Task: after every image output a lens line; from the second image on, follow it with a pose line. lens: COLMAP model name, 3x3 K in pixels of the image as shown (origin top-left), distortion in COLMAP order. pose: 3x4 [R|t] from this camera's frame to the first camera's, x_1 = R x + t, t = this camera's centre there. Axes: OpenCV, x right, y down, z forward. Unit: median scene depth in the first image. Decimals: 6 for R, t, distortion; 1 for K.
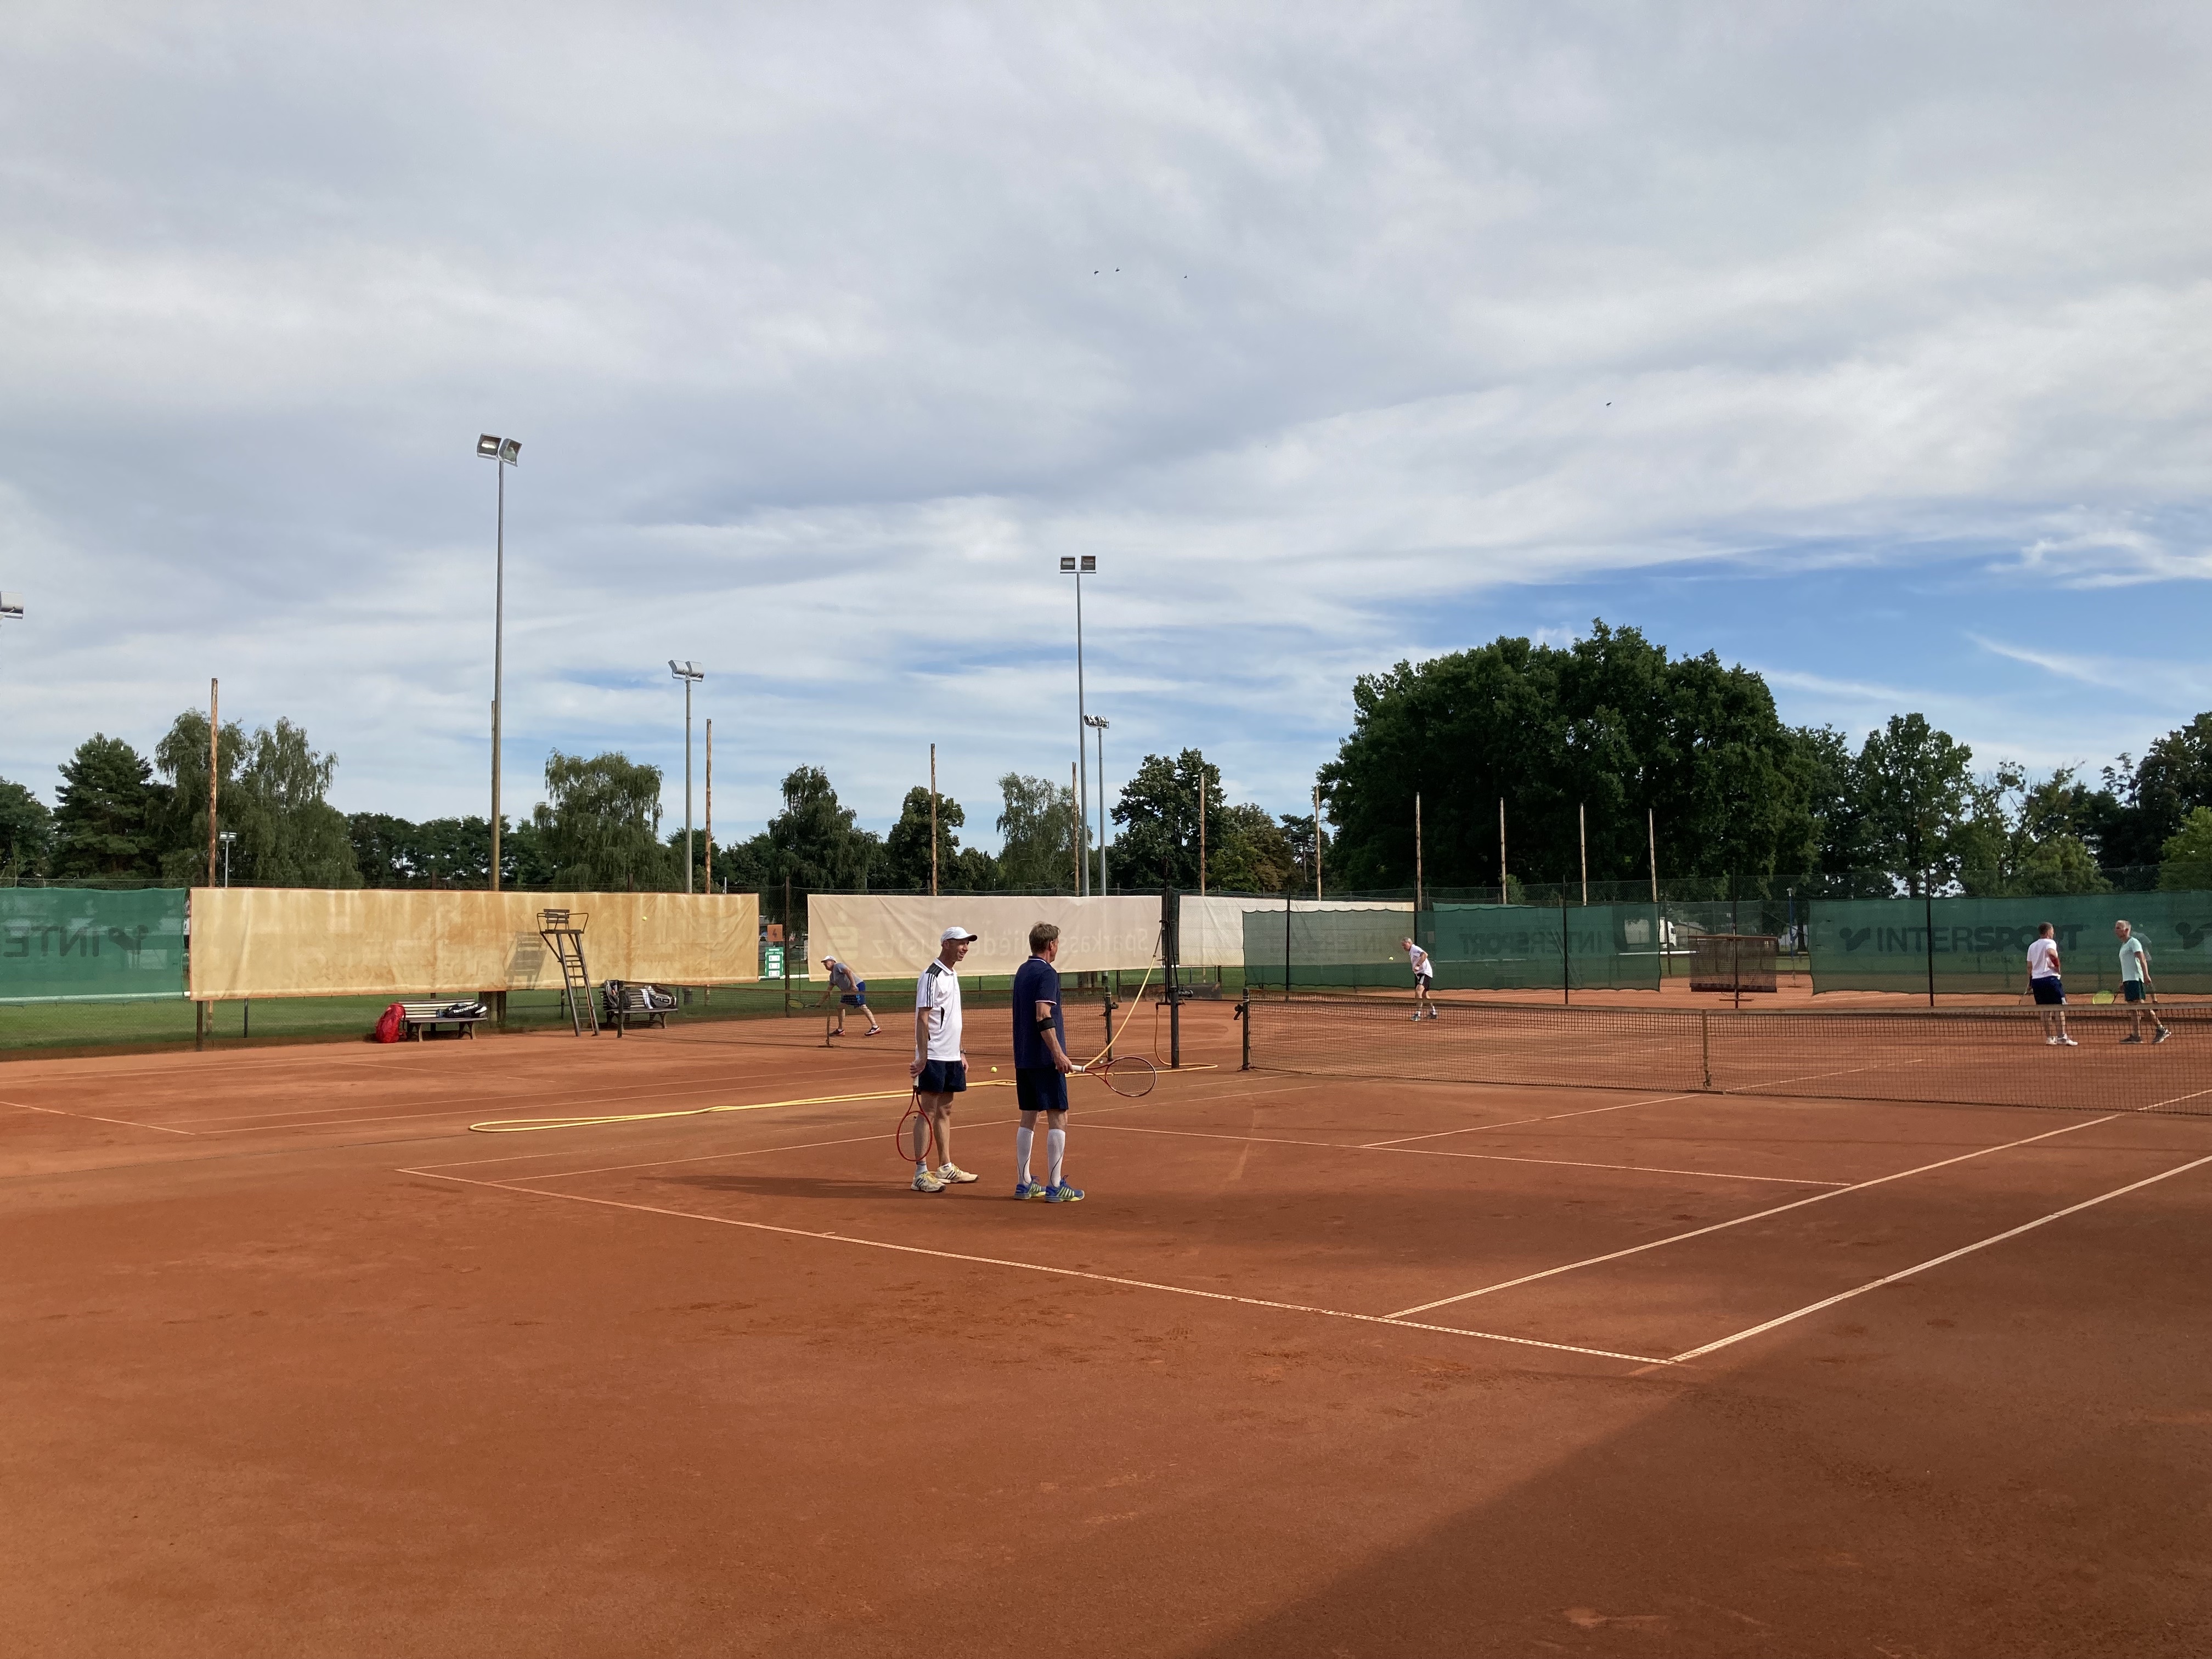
lens RADIAL K [[1781.3, 0, 1106.0], [0, 1781.3, 829.5], [0, 0, 1]] dist [-0.002399, -0.021150]
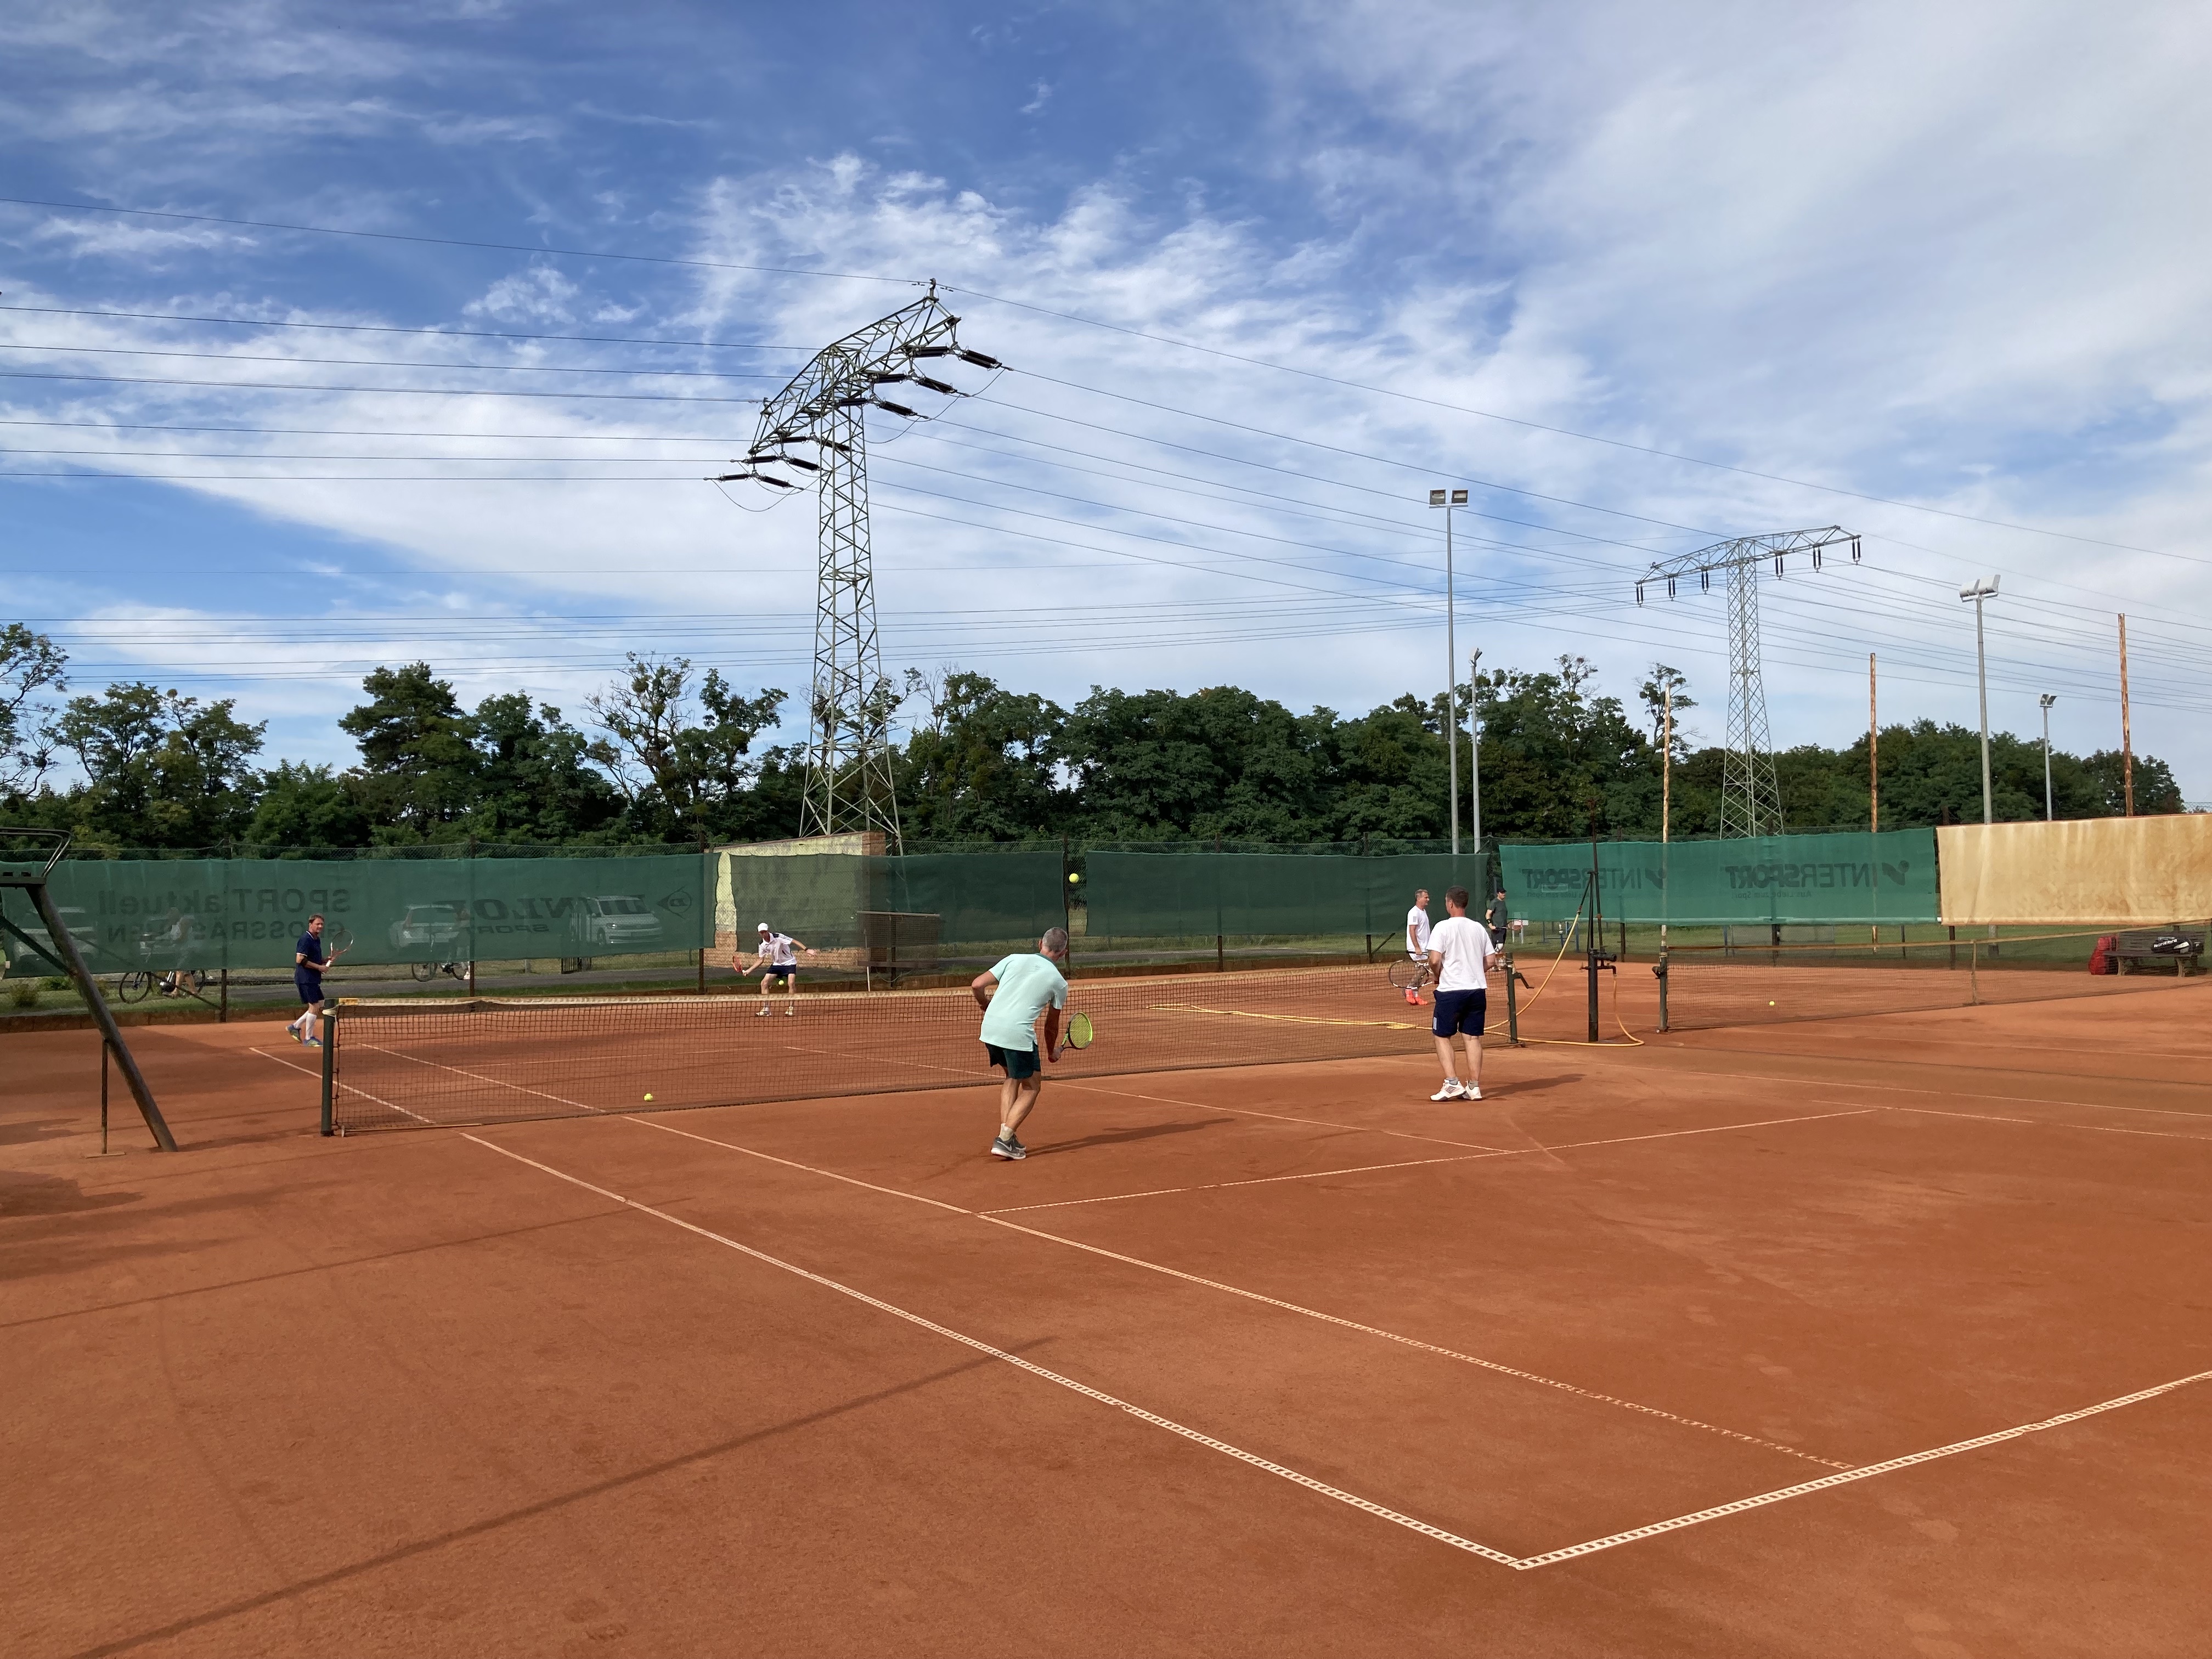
lens RADIAL K [[1747.1, 0, 1140.4], [0, 1747.1, 721.9], [0, 0, 1]] dist [0.003483, -0.004130]
pose [[-0.187668, -0.084846, -0.978561, 1.938862], [0.075943, 0.992027, -0.100578, 0.116001], [0.979292, -0.093190, -0.179728, 2.004232]]
